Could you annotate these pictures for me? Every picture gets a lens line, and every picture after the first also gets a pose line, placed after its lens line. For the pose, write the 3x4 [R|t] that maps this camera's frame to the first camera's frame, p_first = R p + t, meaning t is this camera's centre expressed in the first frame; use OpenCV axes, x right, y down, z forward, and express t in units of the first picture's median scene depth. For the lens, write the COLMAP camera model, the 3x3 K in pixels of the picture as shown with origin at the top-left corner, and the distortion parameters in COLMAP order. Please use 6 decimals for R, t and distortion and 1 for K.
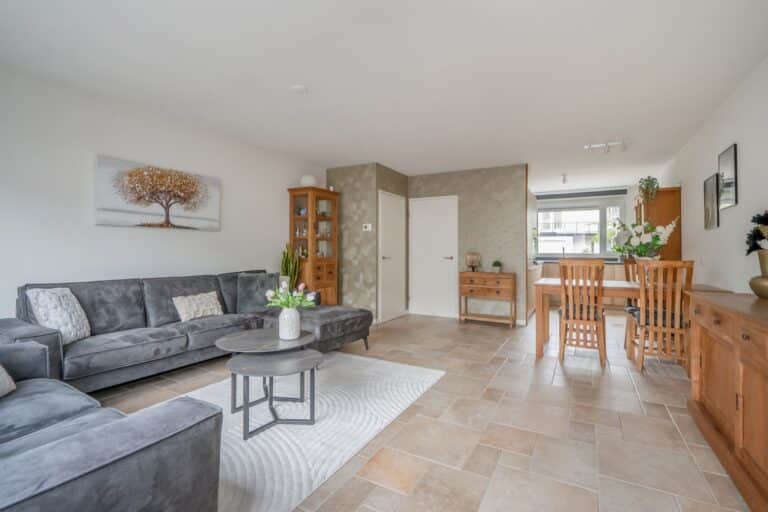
lens RADIAL K [[356.4, 0, 383.5], [0, 356.4, 250.1], [0, 0, 1]] dist [-0.017282, 0.000255]
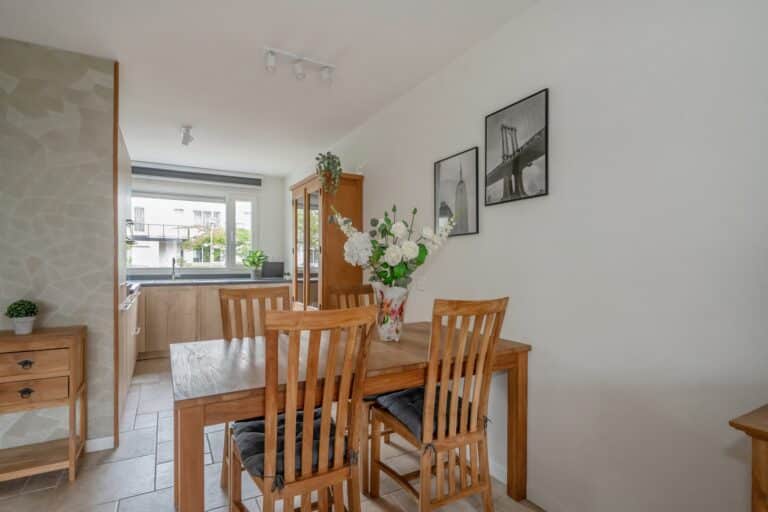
lens RADIAL K [[379.6, 0, 379.6], [0, 379.6, 260.6], [0, 0, 1]] dist [-0.003849, 0.000136]
pose [[0.504806, -0.003838, 0.863225, 0.169333], [-0.003580, 0.999972, 0.006539, -0.012423], [-0.863226, -0.006392, 0.504778, 0.492605]]
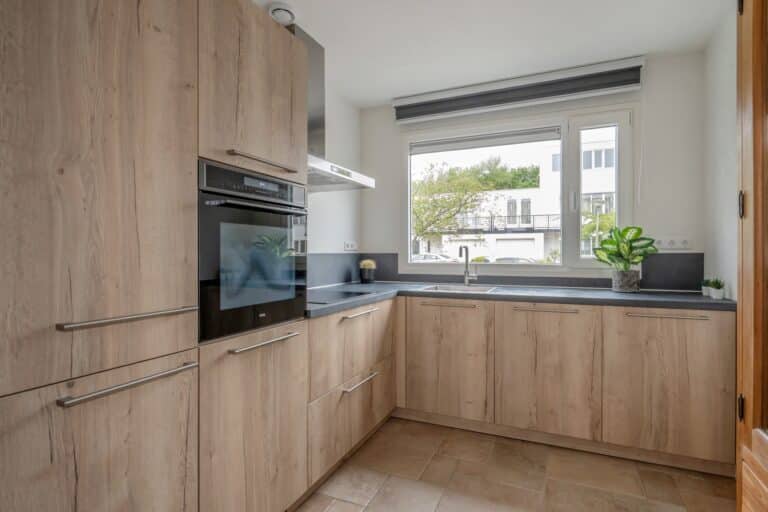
lens RADIAL K [[397.9, 0, 384.0], [0, 397.9, 256.0], [0, 0, 1]] dist [0.000166, 0.000116]
pose [[0.994987, -0.008265, 0.099658, 0.528494], [0.007326, 0.999925, 0.009780, -0.004872], [-0.099731, -0.009001, 0.994974, 0.831612]]
